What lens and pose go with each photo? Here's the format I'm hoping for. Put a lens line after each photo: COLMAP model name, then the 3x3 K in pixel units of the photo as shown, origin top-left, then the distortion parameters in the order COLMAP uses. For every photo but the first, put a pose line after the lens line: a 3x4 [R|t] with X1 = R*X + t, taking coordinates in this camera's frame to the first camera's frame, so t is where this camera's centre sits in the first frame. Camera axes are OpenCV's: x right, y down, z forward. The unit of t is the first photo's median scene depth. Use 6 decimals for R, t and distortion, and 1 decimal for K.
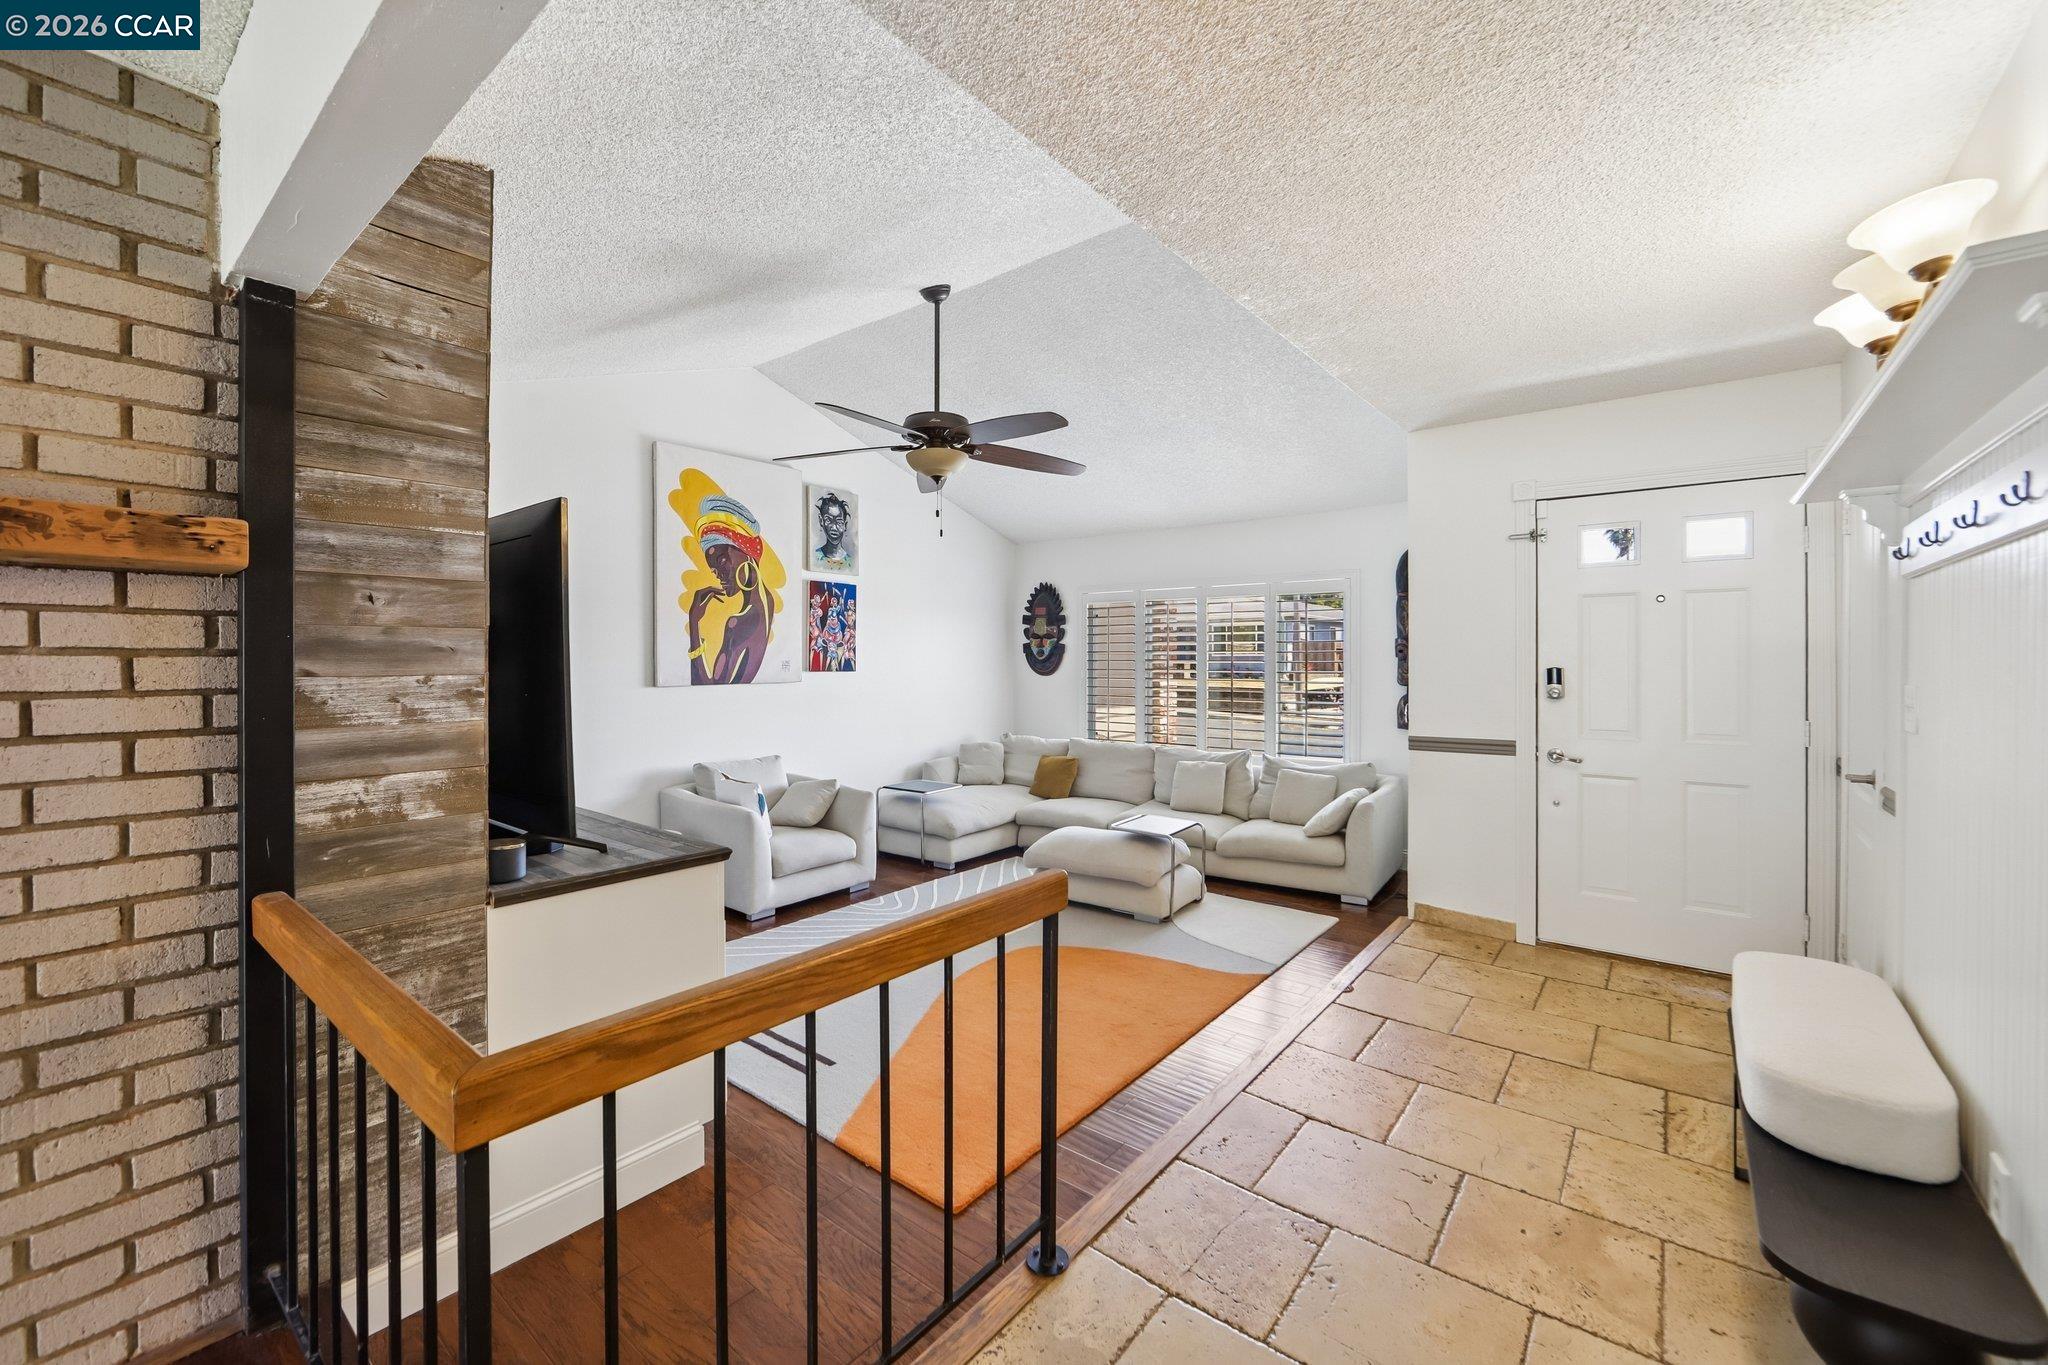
lens RADIAL K [[811.2, 0, 1047.6], [0, 811.2, 652.4], [0, 0, 1]] dist [-0.011425, 0.000204]
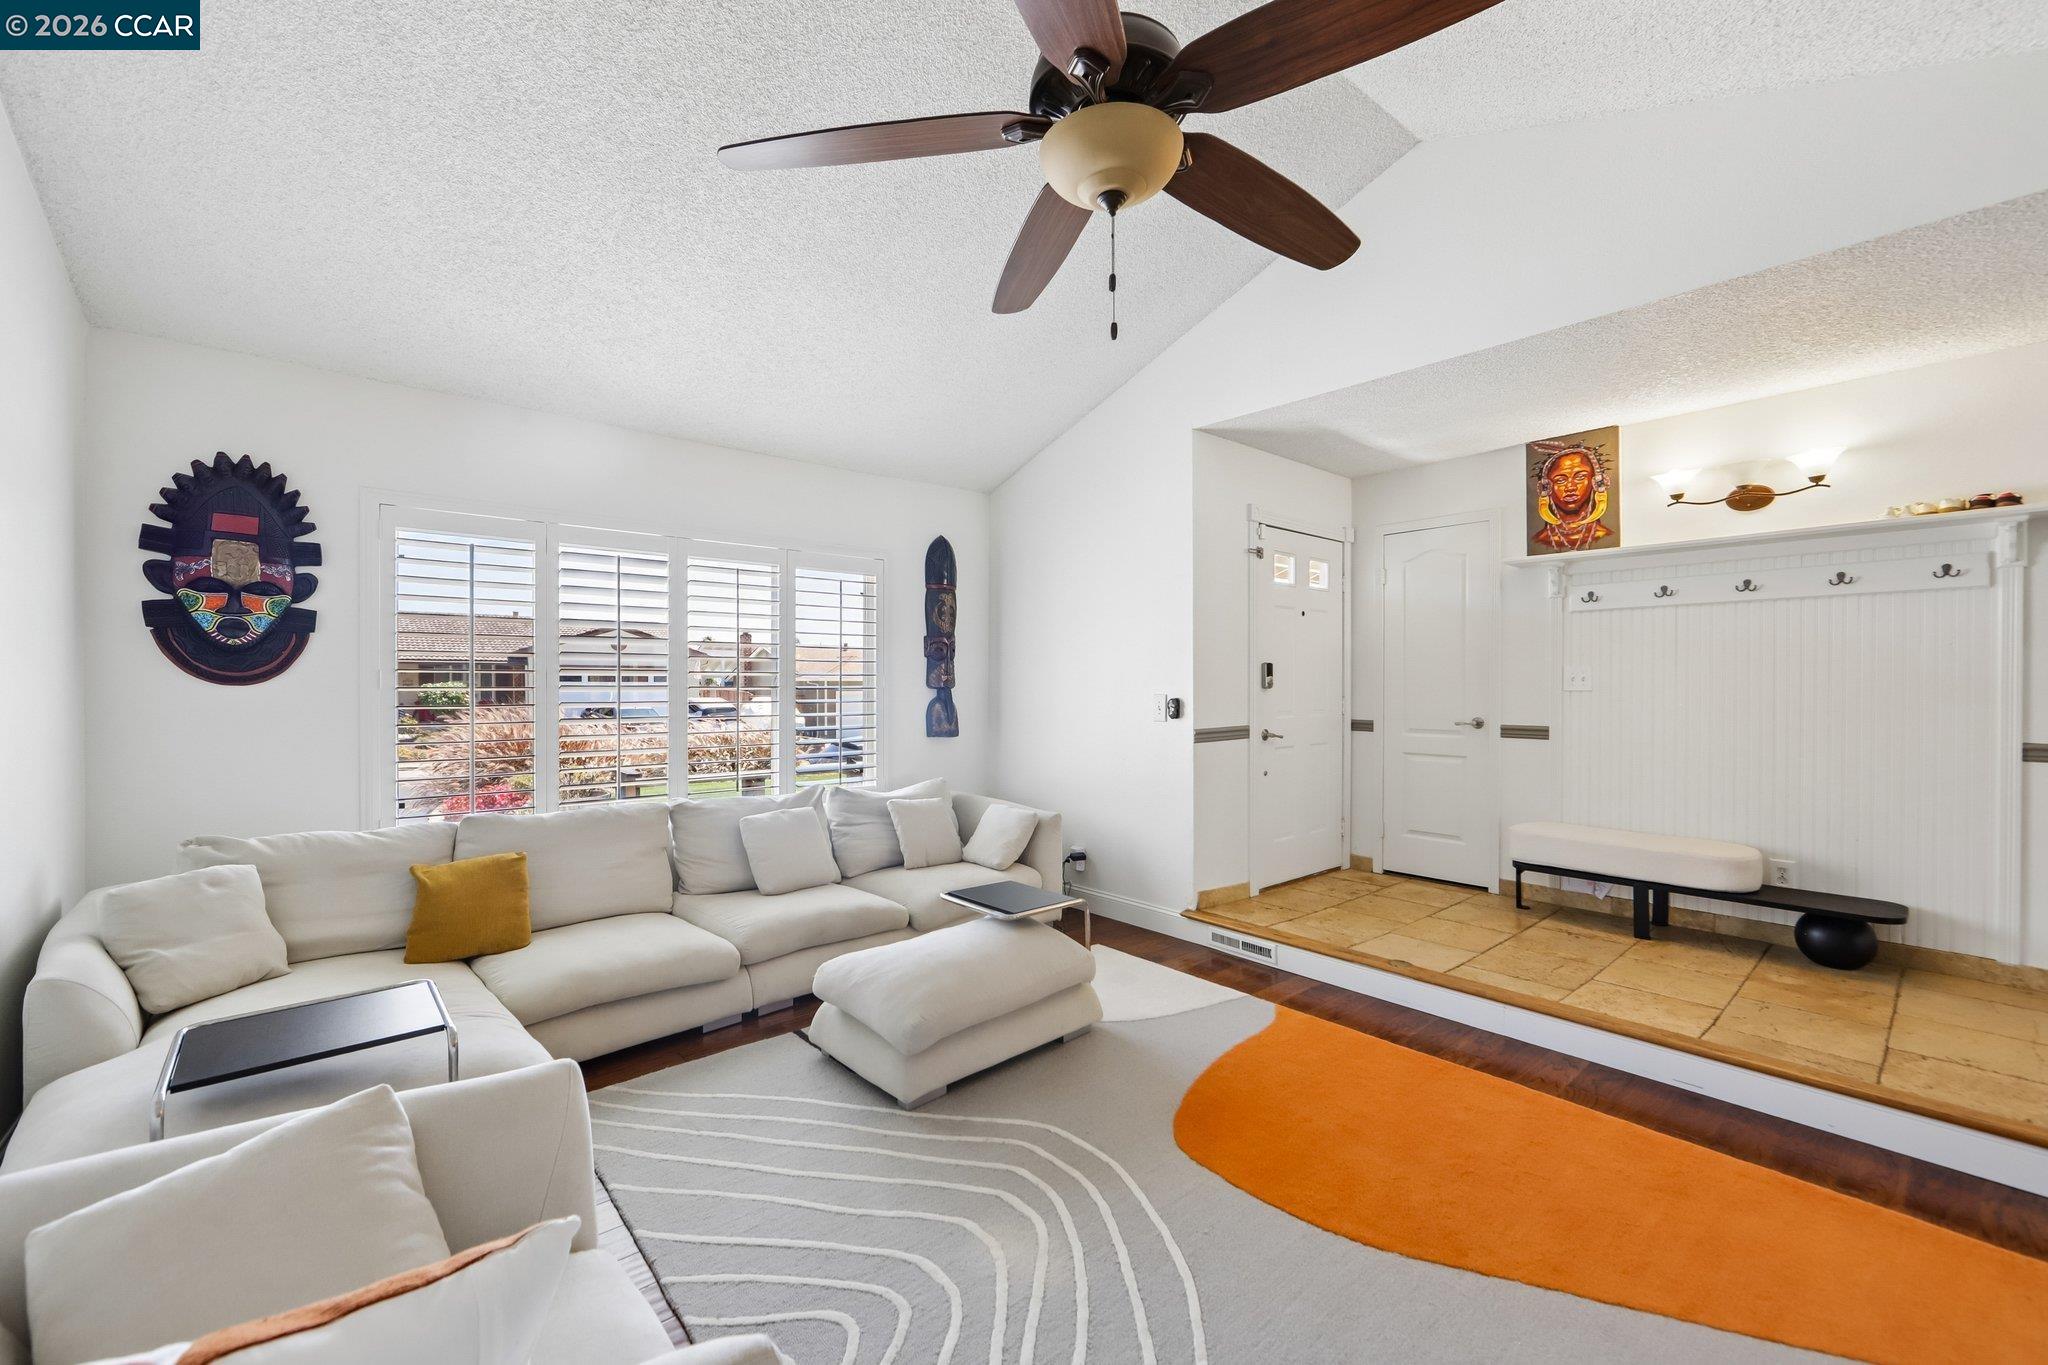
lens RADIAL K [[811.2, 0, 1035.0], [0, 811.2, 687.2], [0, 0, 1]] dist [-0.011425, 0.000204]
pose [[0.205829, -0.000153, 0.978588, -0.514654], [-0.005666, 0.999983, 0.001348, 0.044354], [-0.978572, -0.005822, 0.205825, 0.866493]]
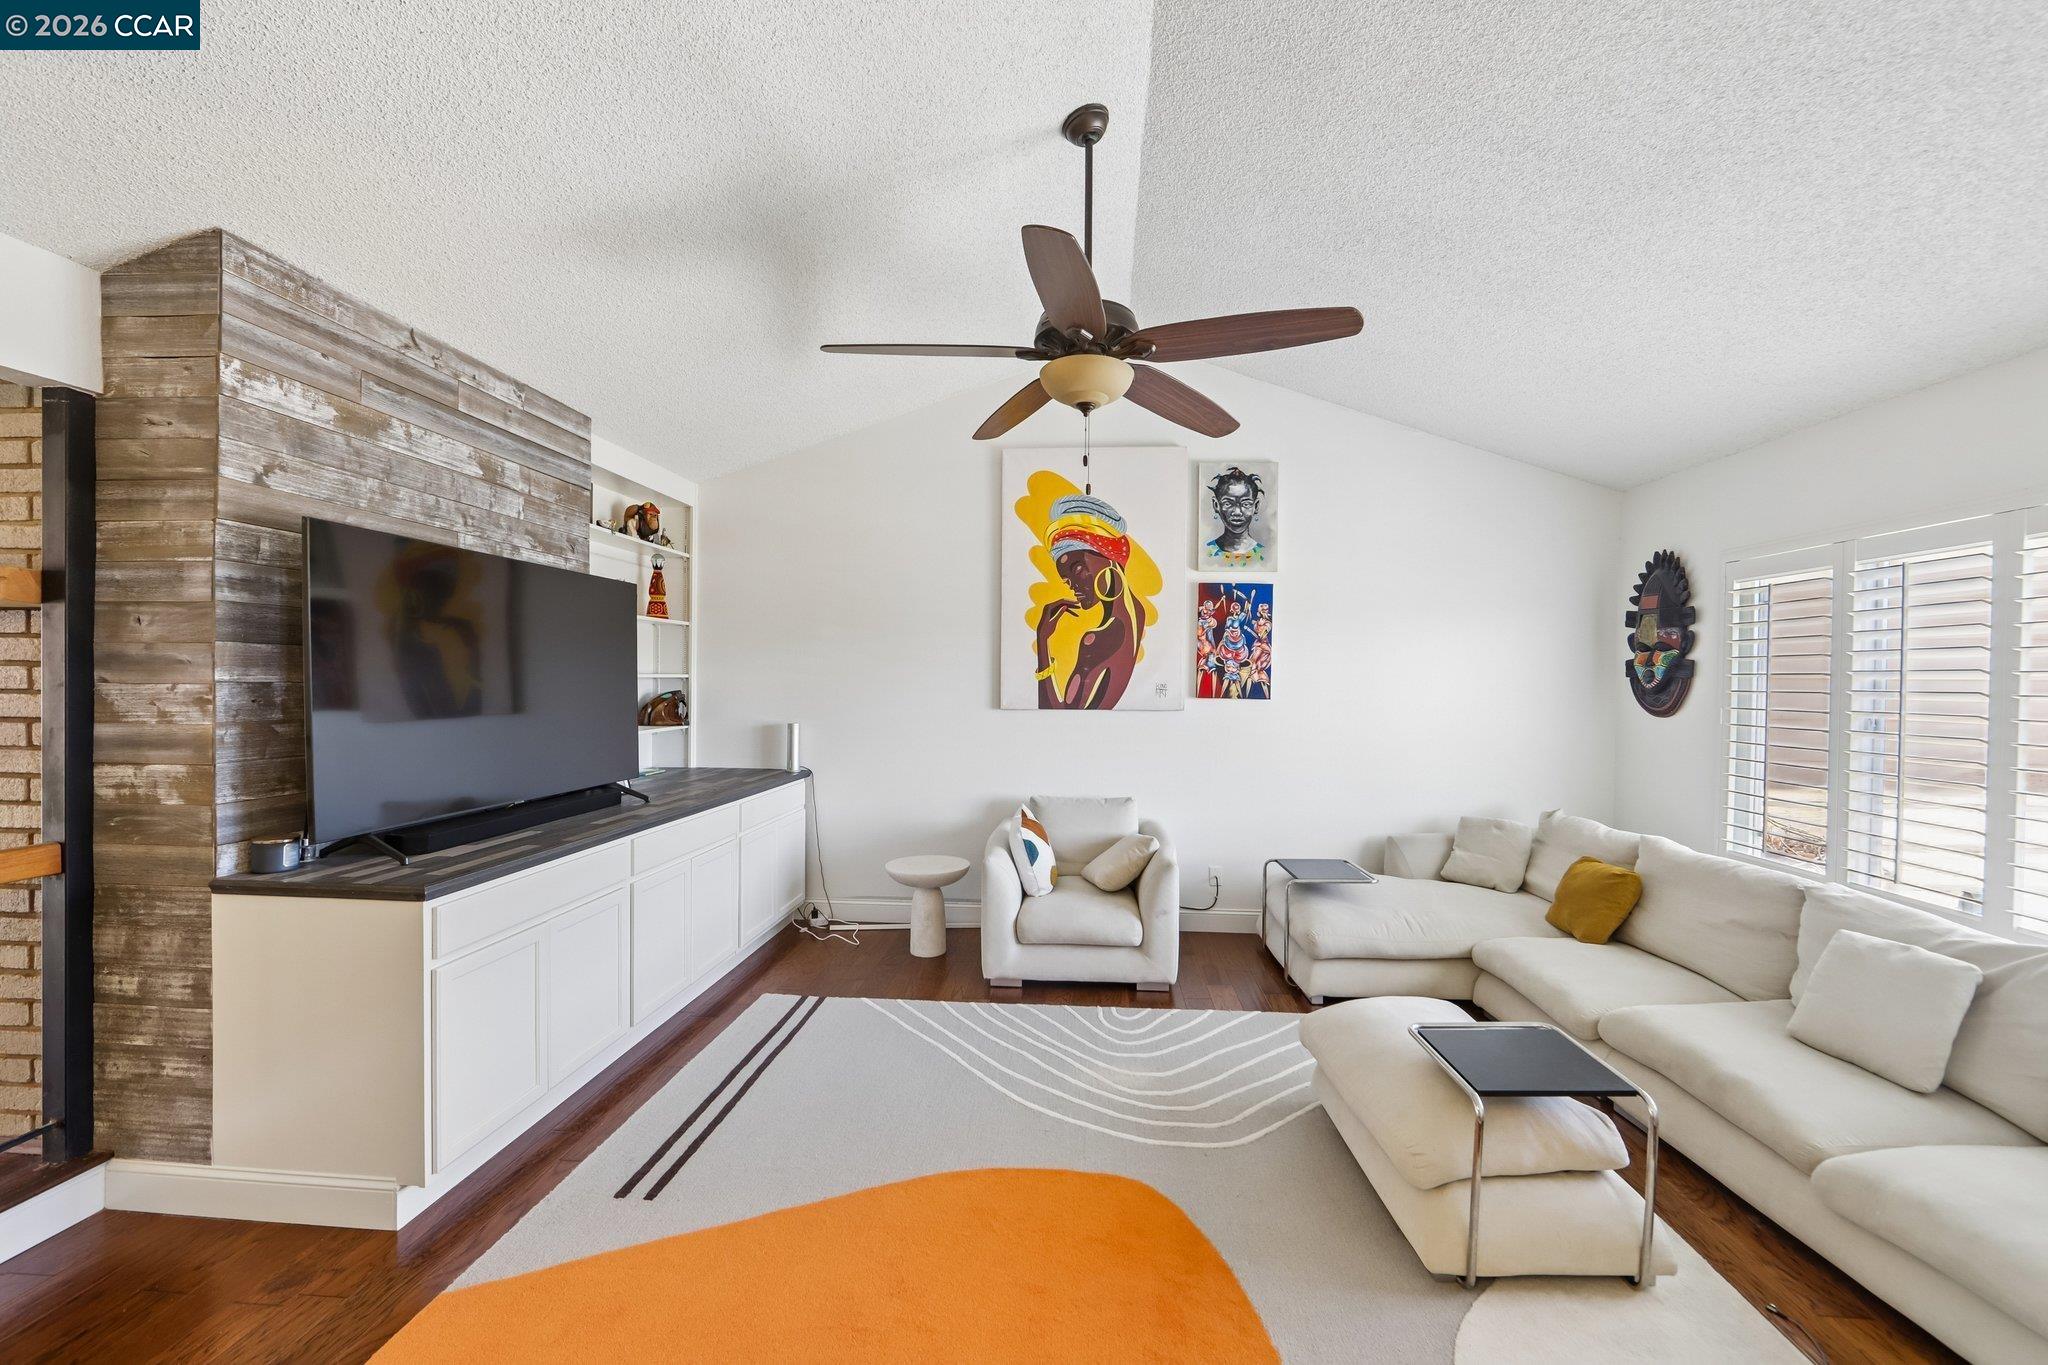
lens RADIAL K [[811.2, 0, 1039.7], [0, 811.2, 688.5], [0, 0, 1]] dist [-0.011425, 0.000204]
pose [[0.559817, 0.015145, -0.828478, 0.357892], [-0.005011, 0.999877, 0.014892, 0.004488], [0.828601, -0.004185, 0.559824, 0.546767]]
